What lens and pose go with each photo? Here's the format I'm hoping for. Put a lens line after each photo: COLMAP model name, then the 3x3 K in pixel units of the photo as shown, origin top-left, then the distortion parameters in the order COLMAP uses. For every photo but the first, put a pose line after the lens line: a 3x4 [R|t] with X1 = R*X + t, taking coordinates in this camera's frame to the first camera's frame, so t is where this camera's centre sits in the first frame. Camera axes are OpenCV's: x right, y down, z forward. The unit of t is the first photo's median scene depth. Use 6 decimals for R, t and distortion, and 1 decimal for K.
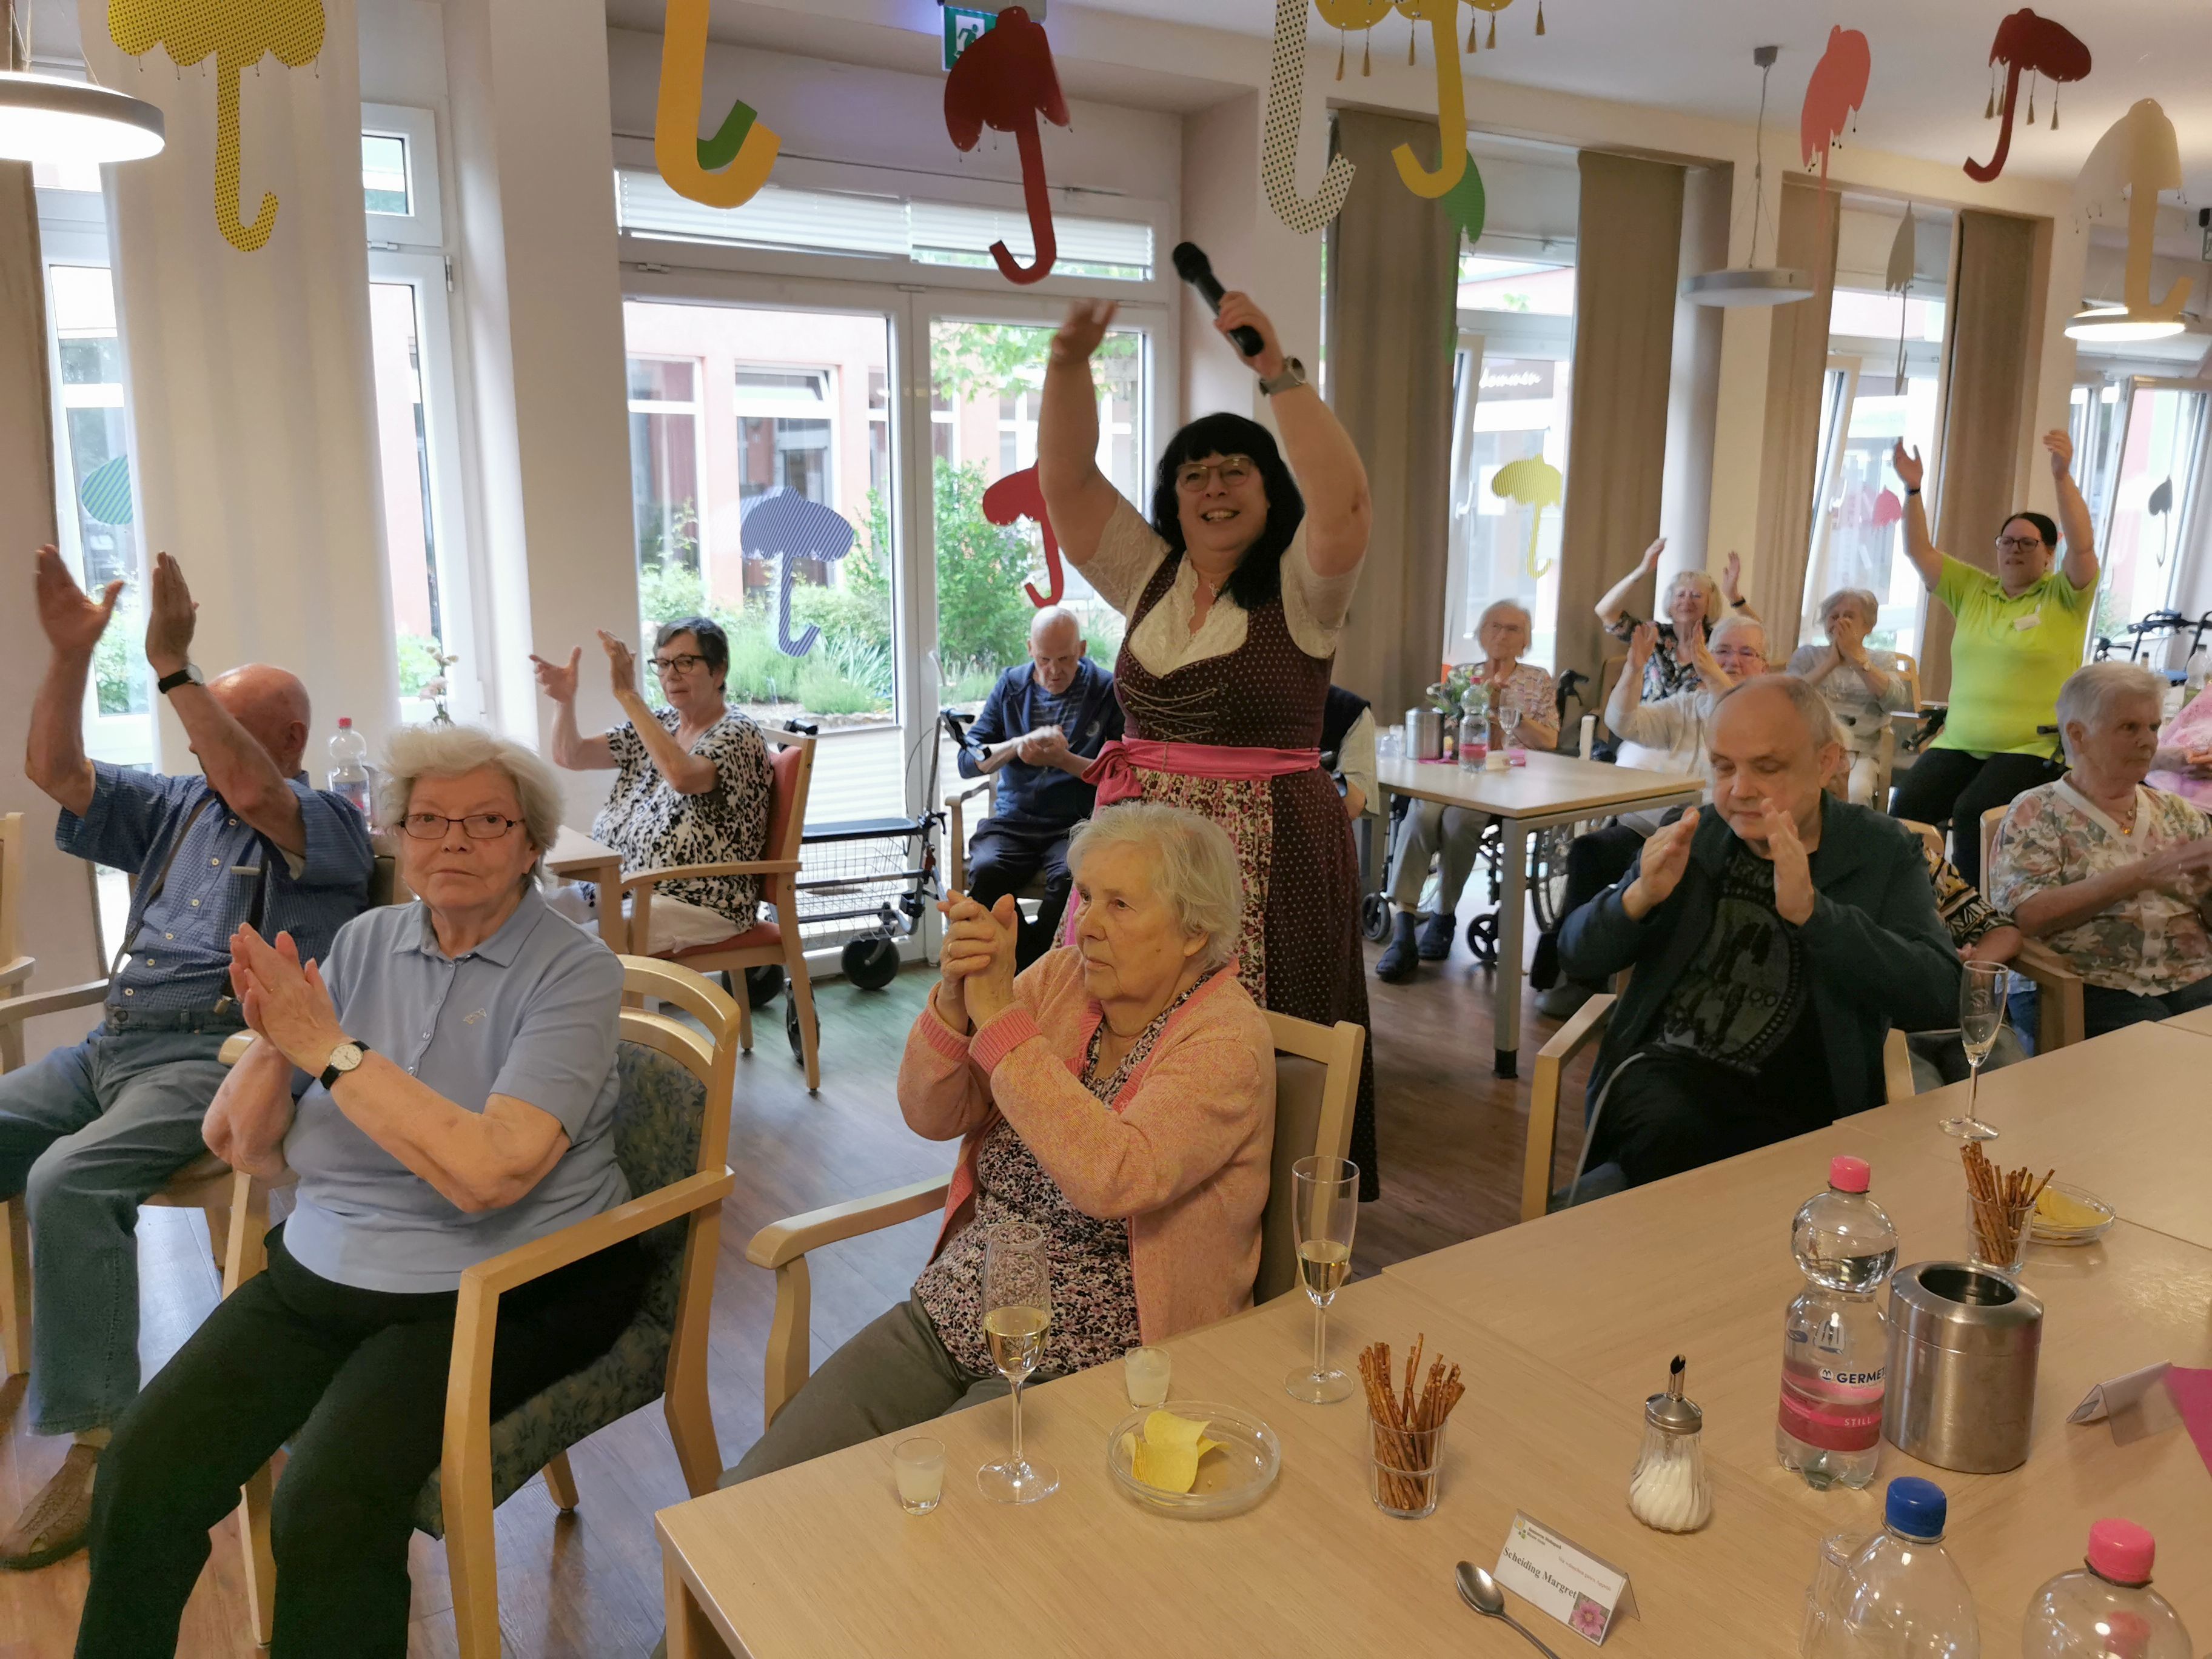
lens RADIAL K [[1712.7, 0, 1111.4], [0, 1712.7, 830.7], [0, 0, 1]] dist [0.048107, -0.057109]
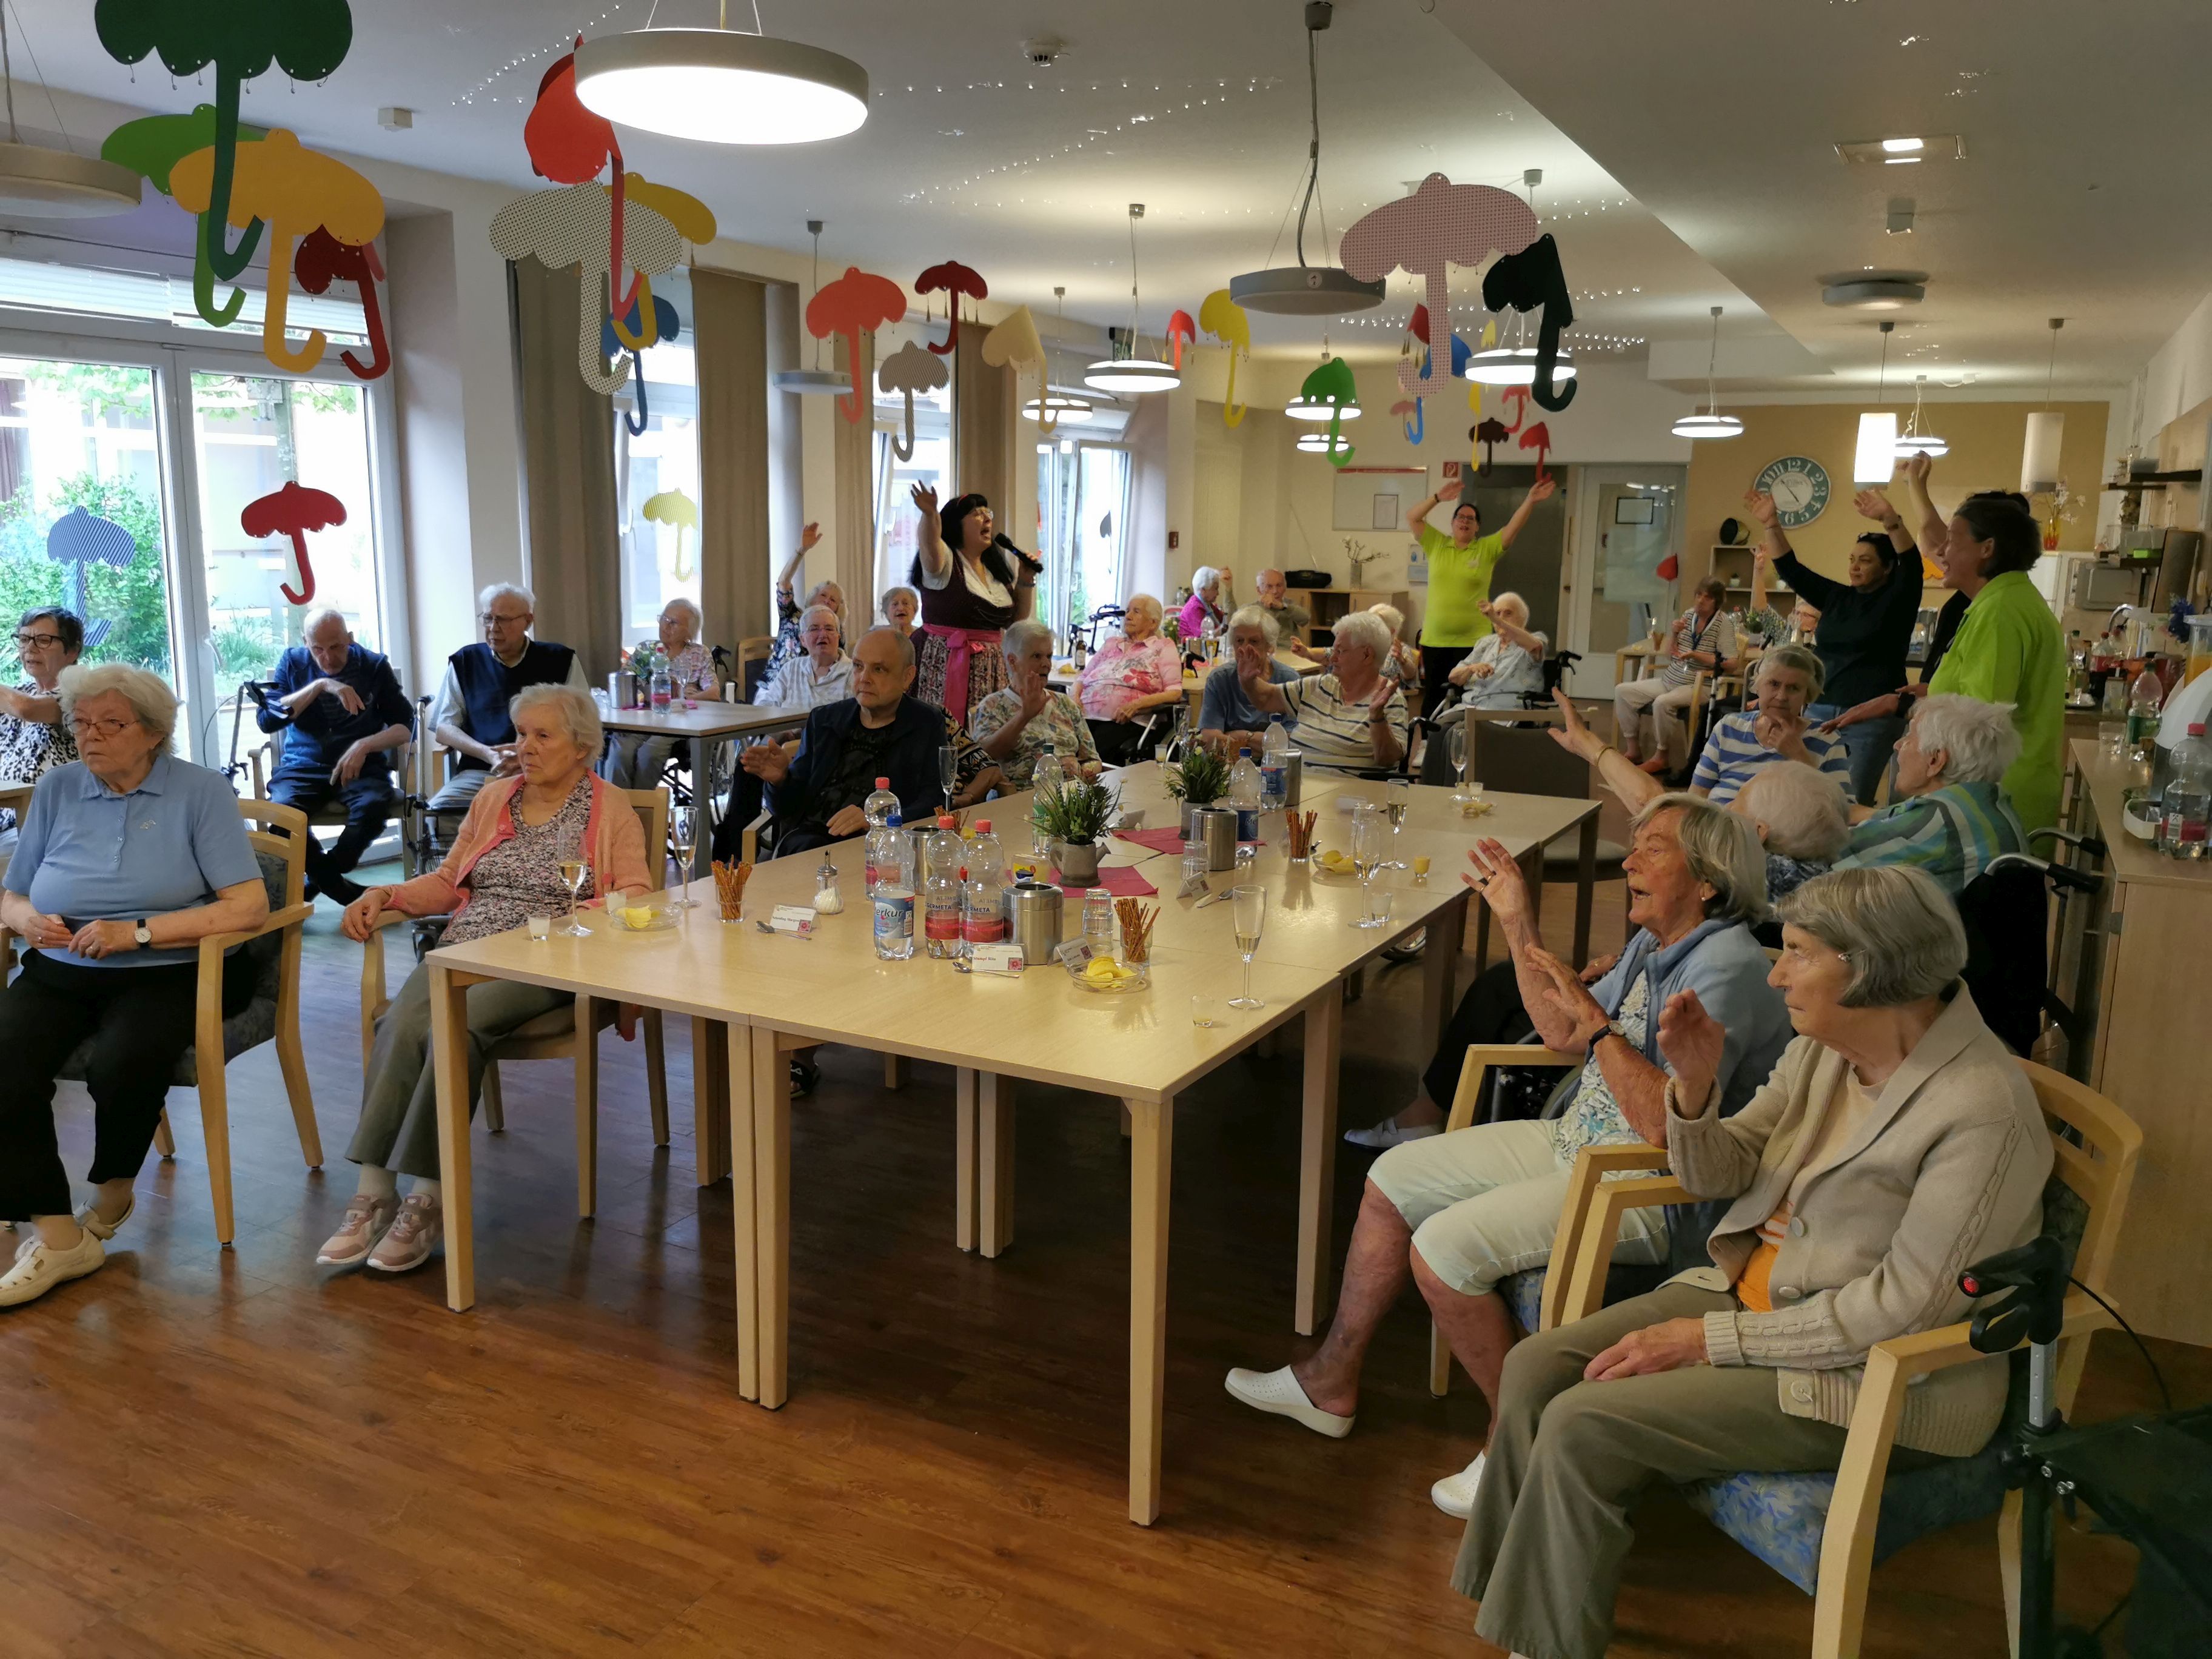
lens RADIAL K [[1712.7, 0, 1106.3], [0, 1712.7, 818.3], [0, 0, 1]] dist [0.048107, -0.057109]
pose [[0.874902, -0.070950, 0.479075, -0.188101], [0.077857, 0.996950, 0.005460, 0.088261], [-0.478001, 0.032522, 0.877757, -0.514995]]
